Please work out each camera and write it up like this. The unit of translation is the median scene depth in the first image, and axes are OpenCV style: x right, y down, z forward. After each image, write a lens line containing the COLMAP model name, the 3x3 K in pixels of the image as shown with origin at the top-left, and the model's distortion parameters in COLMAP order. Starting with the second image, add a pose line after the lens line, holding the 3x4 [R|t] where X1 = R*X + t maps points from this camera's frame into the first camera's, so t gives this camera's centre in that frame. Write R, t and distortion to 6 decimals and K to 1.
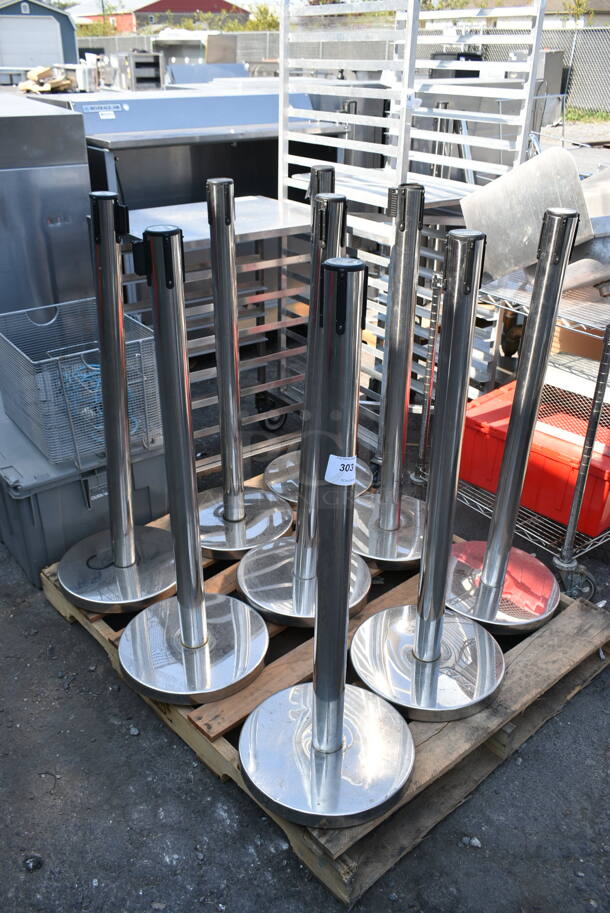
lens RADIAL K [[789.9, 0, 305.0], [0, 789.9, 456.5], [0, 0, 1]] dist [-0.007967, -0.005767]
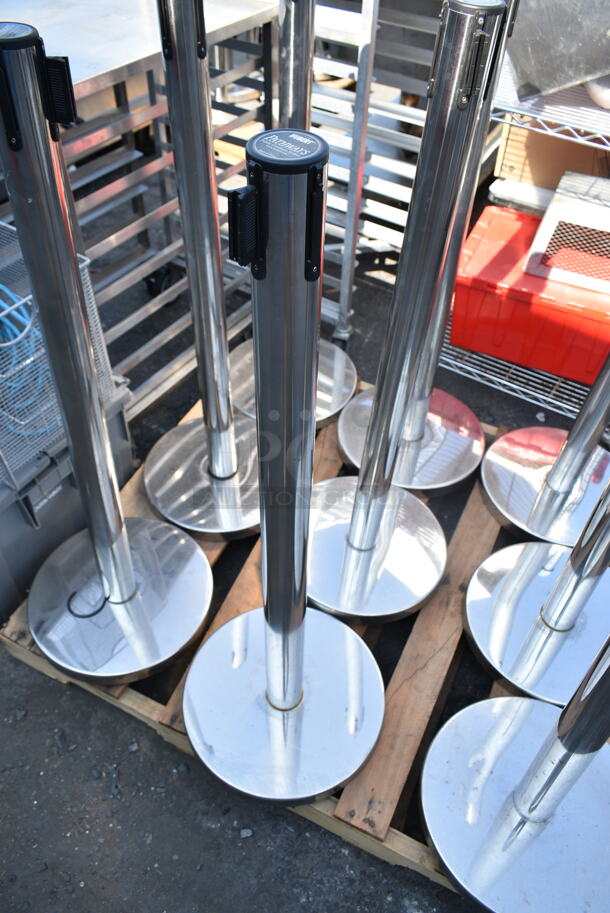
lens RADIAL K [[696.8, 0, 299.3], [0, 696.8, 451.6], [0, 0, 1]] dist [-0.009536, 0.004636]
pose [[0.930909, -0.255542, 0.260974, -0.228432], [0.155523, 0.923815, 0.349826, -0.194252], [-0.330487, -0.285068, 0.899730, 0.449248]]
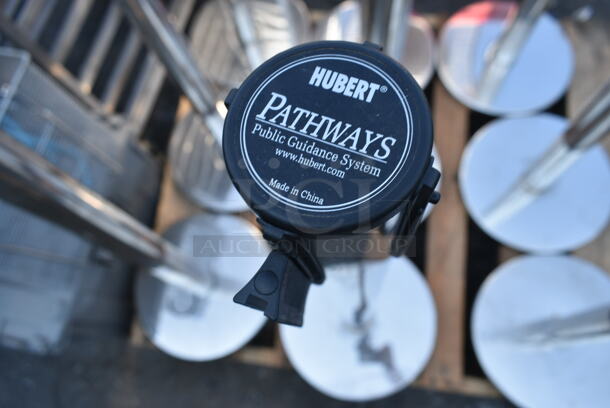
lens RADIAL K [[465.5, 0, 305.0], [0, 465.5, 204.0], [0, 0, 1]] dist [-0.009536, 0.004636]
pose [[0.769902, -0.624860, 0.129617, -0.156924], [0.359385, 0.592378, 0.721062, -0.254029], [-0.527345, -0.508565, 0.680639, 0.682519]]
